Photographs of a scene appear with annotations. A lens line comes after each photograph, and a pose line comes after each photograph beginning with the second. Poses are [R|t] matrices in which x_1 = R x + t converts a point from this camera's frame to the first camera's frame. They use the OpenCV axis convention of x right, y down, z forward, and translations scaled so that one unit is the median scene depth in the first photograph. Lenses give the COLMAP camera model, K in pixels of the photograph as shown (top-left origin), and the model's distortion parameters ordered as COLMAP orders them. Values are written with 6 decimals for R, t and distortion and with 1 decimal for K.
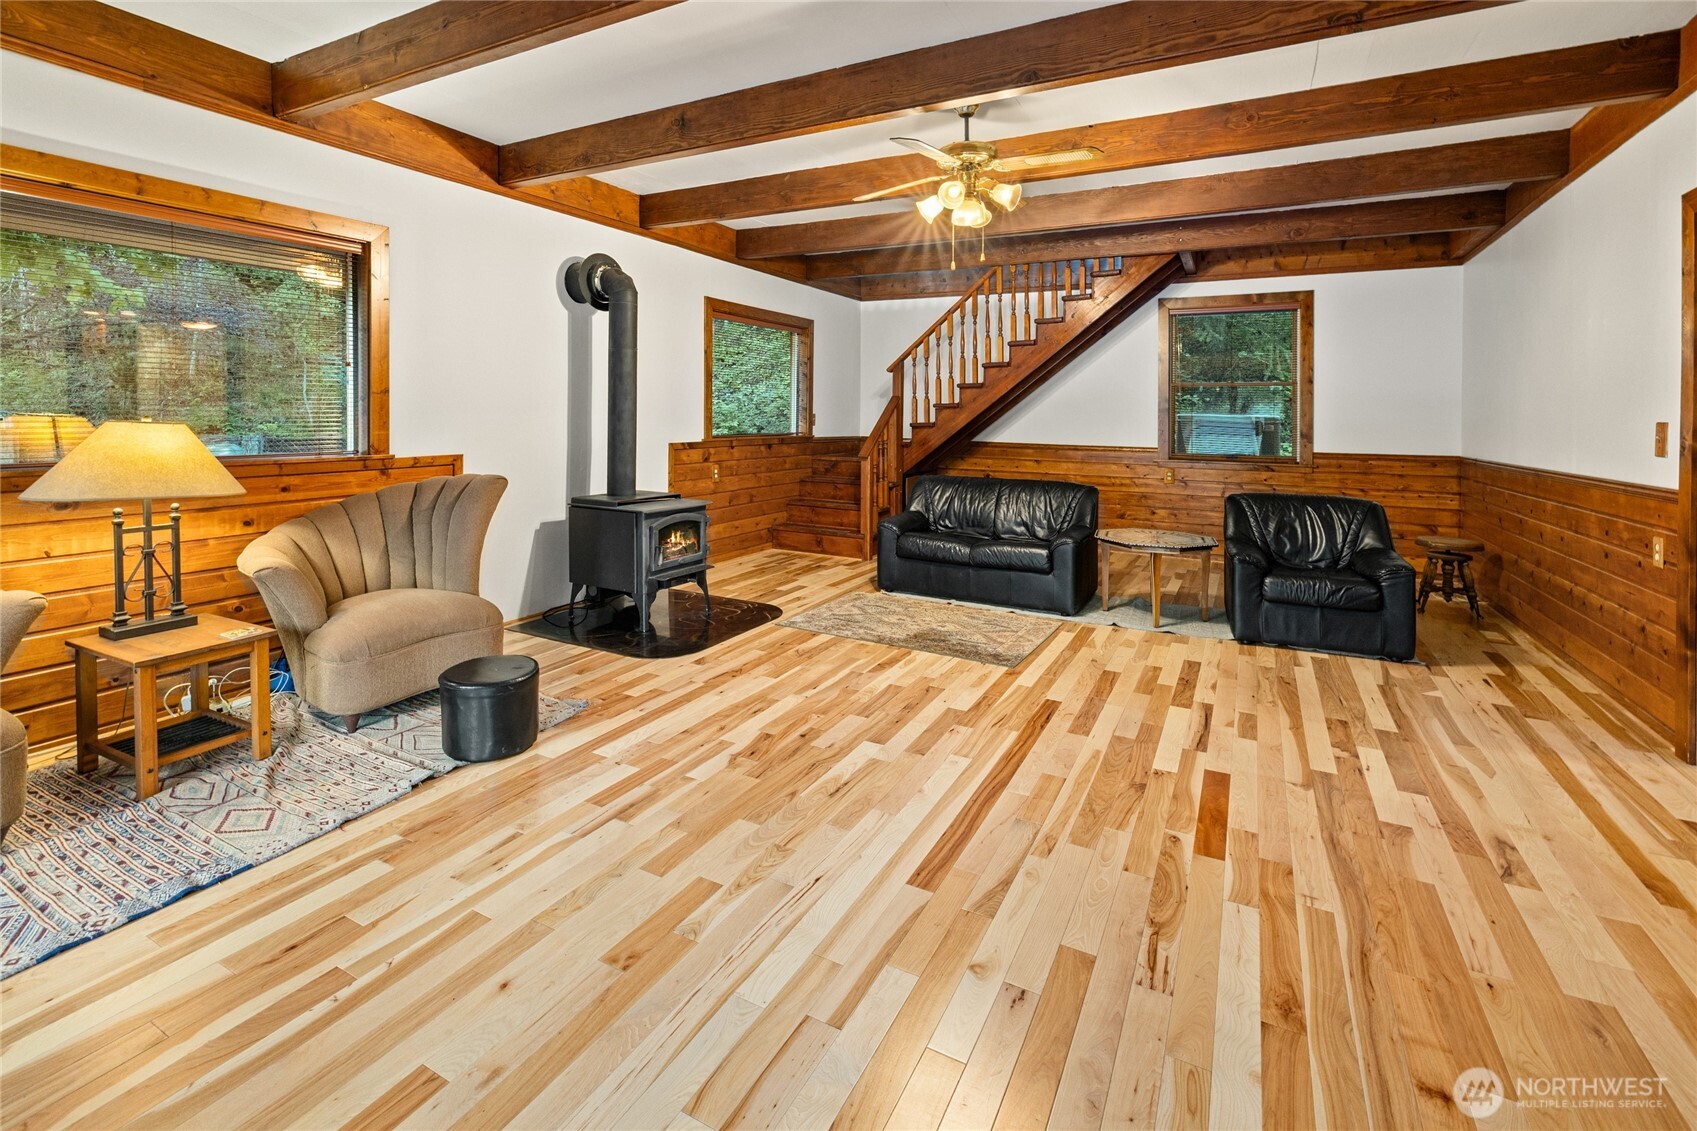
lens RADIAL K [[761.2, 0, 849.5], [0, 761.2, 420.3], [0, 0, 1]] dist [-0.001486, -0.000225]
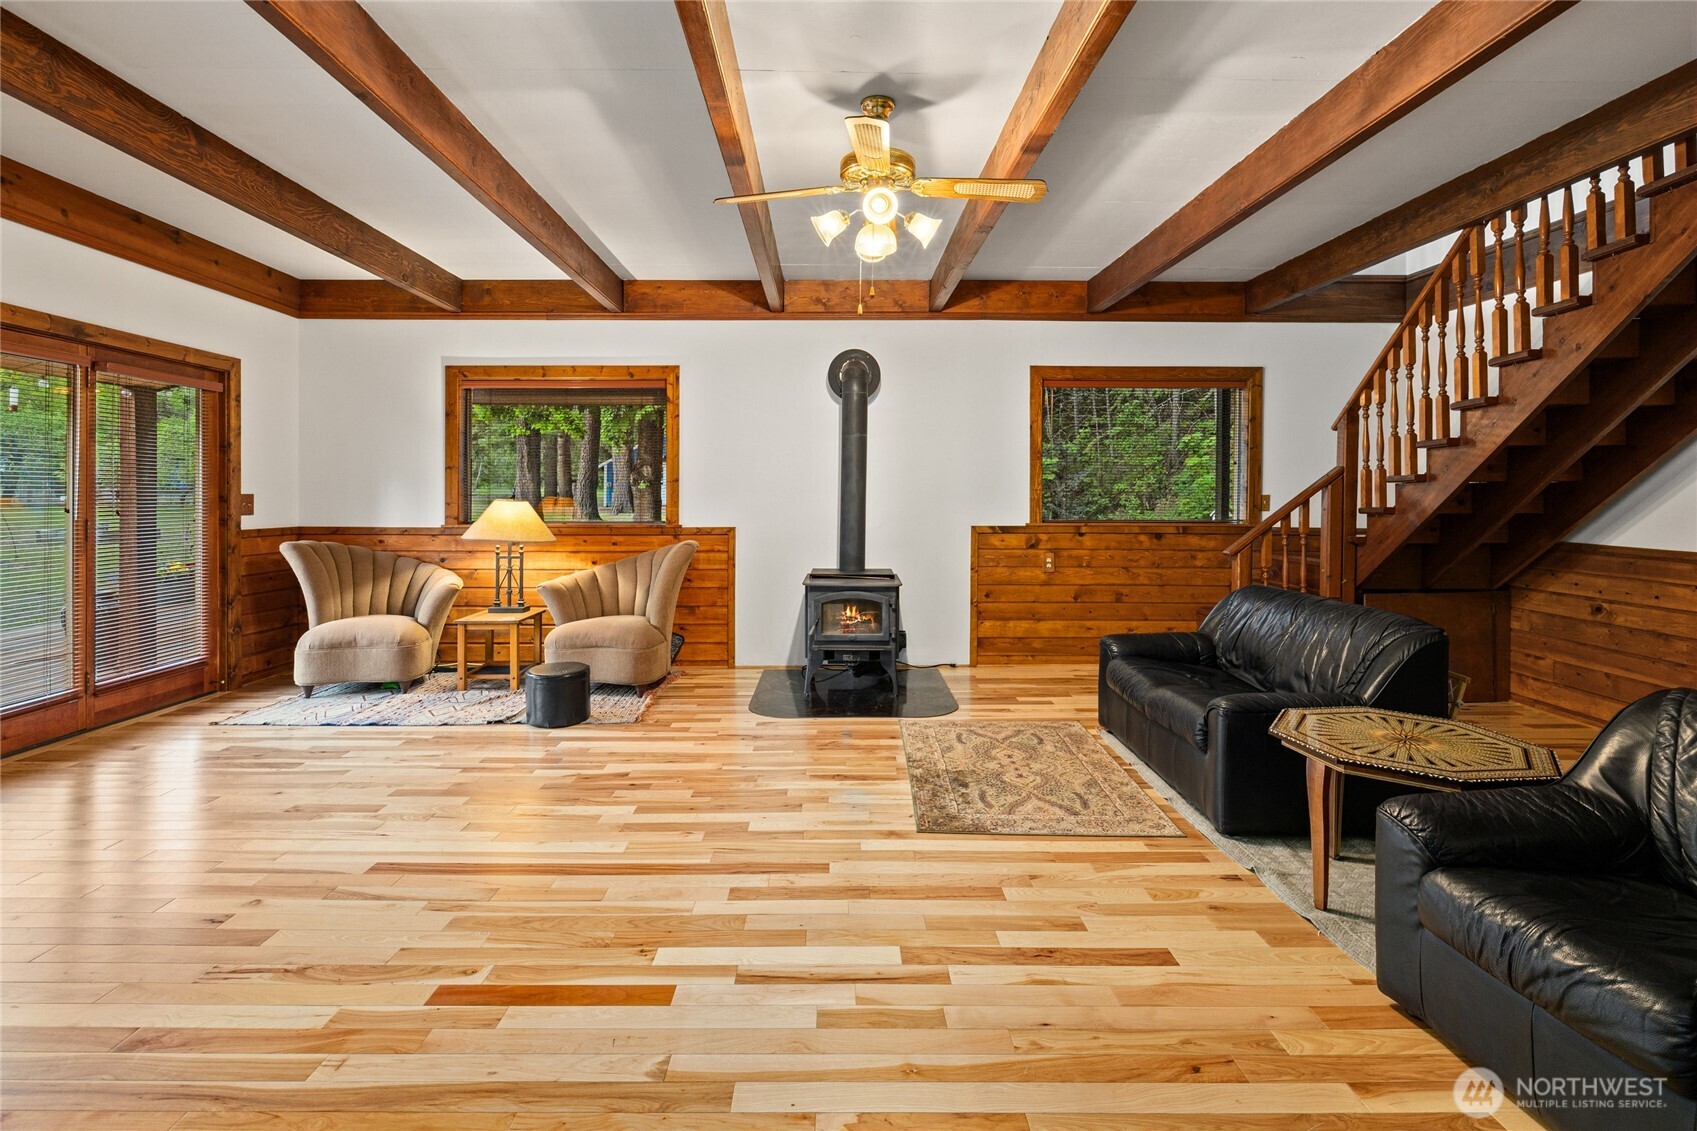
lens RADIAL K [[795.8, 0, 844.4], [0, 795.8, 509.7], [0, 0, 1]] dist [-0.000306, -0.000469]
pose [[0.479148, 0.006658, -0.877709, 0.875313], [-0.004910, 0.999976, 0.004905, 0.007703], [0.877720, 0.001959, 0.479169, 0.572998]]
